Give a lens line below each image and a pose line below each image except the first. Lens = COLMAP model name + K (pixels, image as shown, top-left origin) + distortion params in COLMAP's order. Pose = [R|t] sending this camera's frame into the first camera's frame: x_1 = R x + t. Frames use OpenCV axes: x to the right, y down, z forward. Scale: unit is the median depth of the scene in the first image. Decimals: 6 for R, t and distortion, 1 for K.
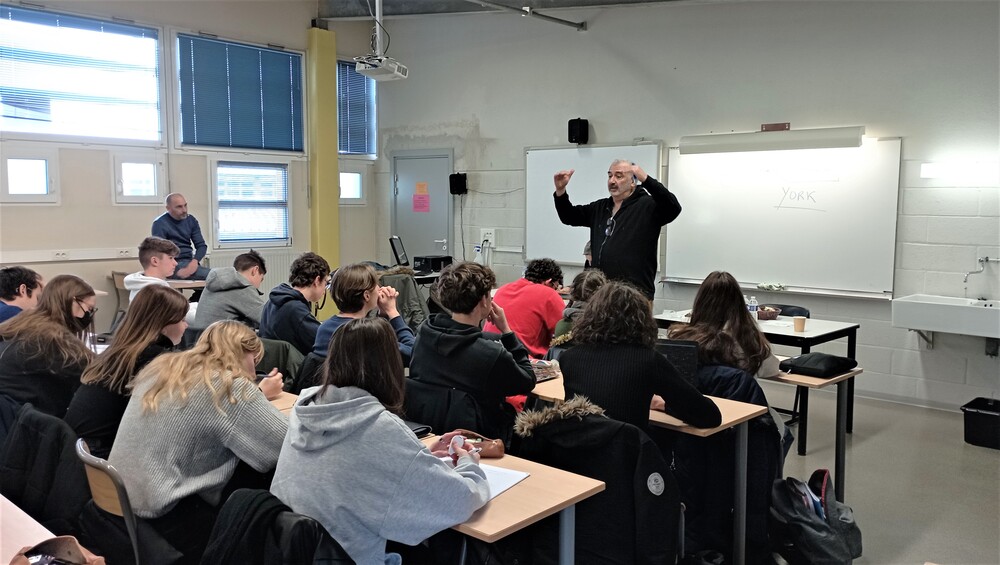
lens RADIAL K [[817.1, 0, 500.0], [0, 817.1, 282.5], [0, 0, 1]] dist [0.099684, -0.119953]
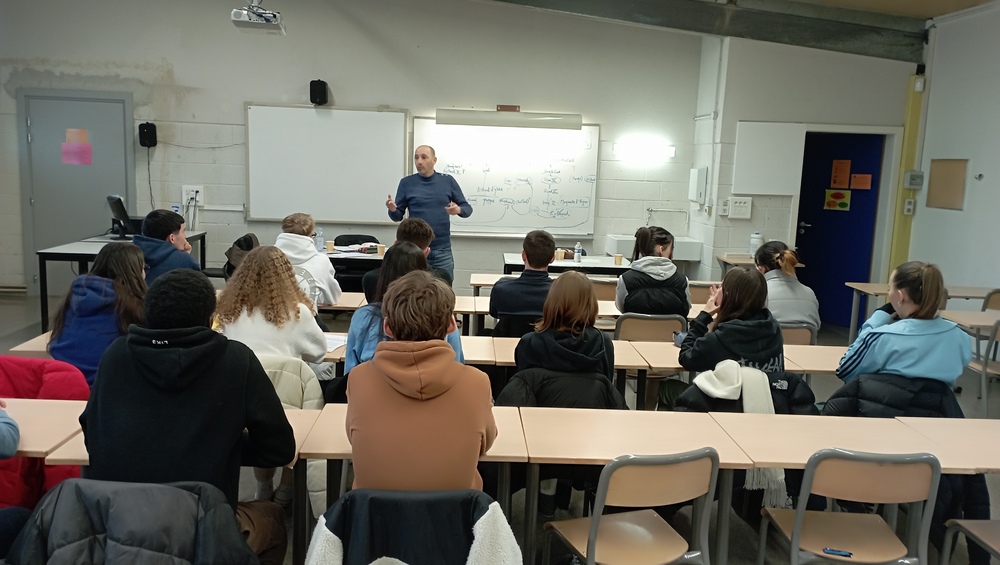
lens RADIAL K [[817.1, 0, 500.0], [0, 817.1, 282.5], [0, 0, 1]] dist [0.099684, -0.119953]
pose [[0.697989, -0.090687, 0.710343, -0.452523], [0.040927, 0.995379, 0.086861, -0.023822], [-0.714938, -0.031556, 0.698475, 0.092028]]
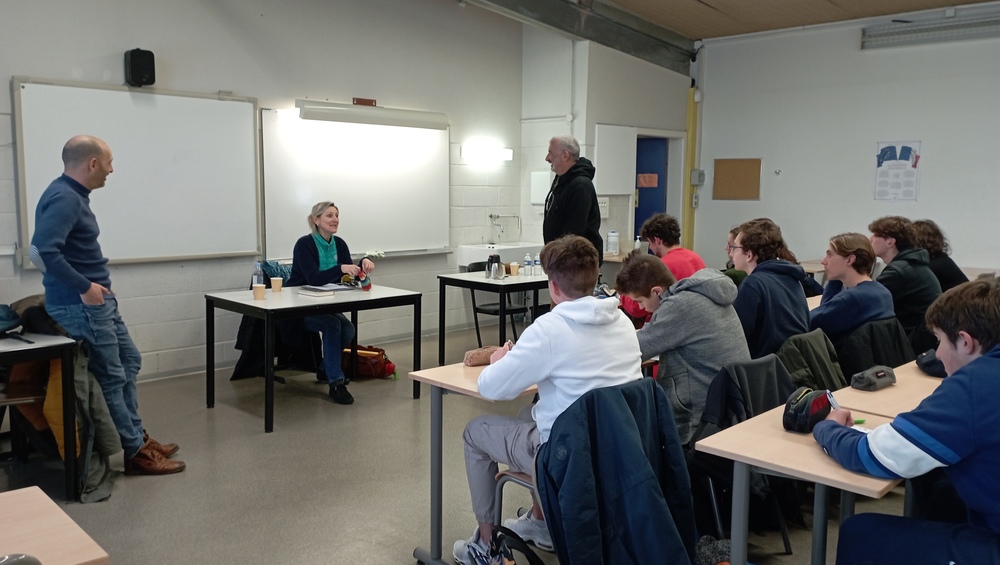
lens RADIAL K [[817.1, 0, 500.0], [0, 817.1, 282.5], [0, 0, 1]] dist [0.099684, -0.119953]
pose [[0.028770, -0.129269, 0.991192, -0.548472], [0.090573, 0.987861, 0.126205, -0.059745], [-0.995474, 0.086144, 0.040129, 0.614381]]
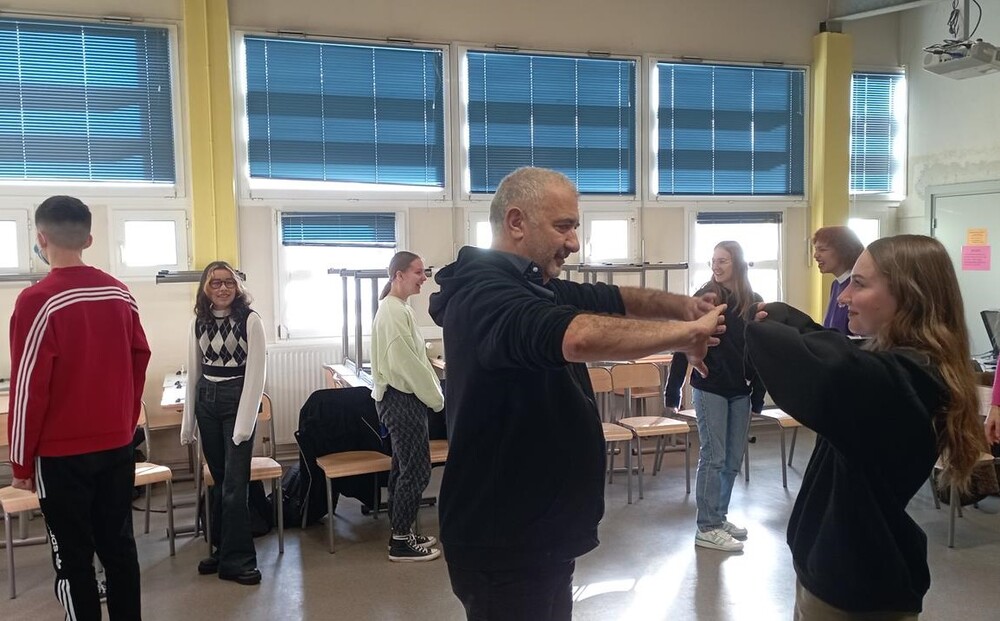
lens RADIAL K [[904.9, 0, 500.0], [0, 904.9, 310.5], [0, 0, 1]] dist [0.064757, -0.013778]
pose [[0.873921, 0.009455, -0.485977, -0.076163], [-0.026370, 0.999261, -0.027979, -0.021151], [0.485353, 0.037267, 0.873524, 0.131567]]
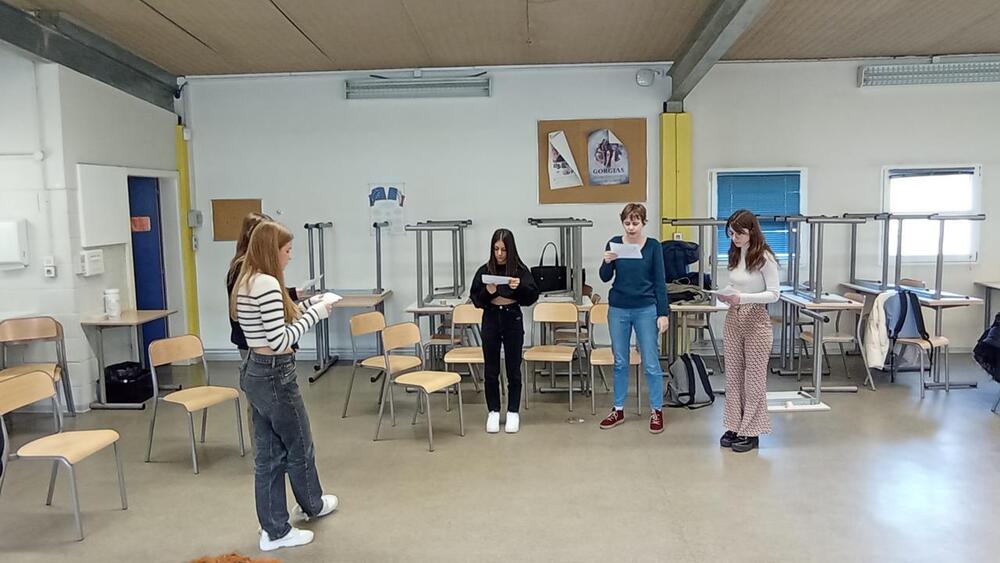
lens RADIAL K [[691.6, 0, 495.3], [0, 691.6, 267.7], [0, 0, 1]] dist [-0.026819, 0.001987]
pose [[-0.636821, -0.069950, 0.767832, -0.361489], [0.091504, 0.981981, 0.165351, -0.083059], [-0.765563, 0.175559, -0.618945, 0.641303]]
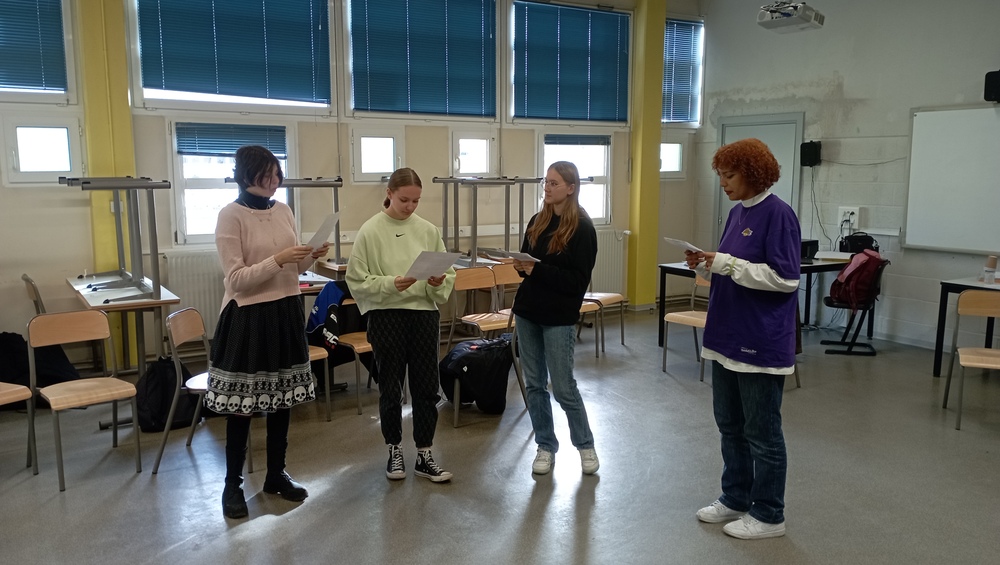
lens RADIAL K [[817.1, 0, 500.0], [0, 817.1, 282.5], [0, 0, 1]] dist [0.099684, -0.119953]
pose [[0.964829, 0.030131, -0.261147, -0.138390], [-0.019833, 0.998922, 0.041981, -0.016252], [0.262131, -0.035325, 0.964386, 0.076288]]
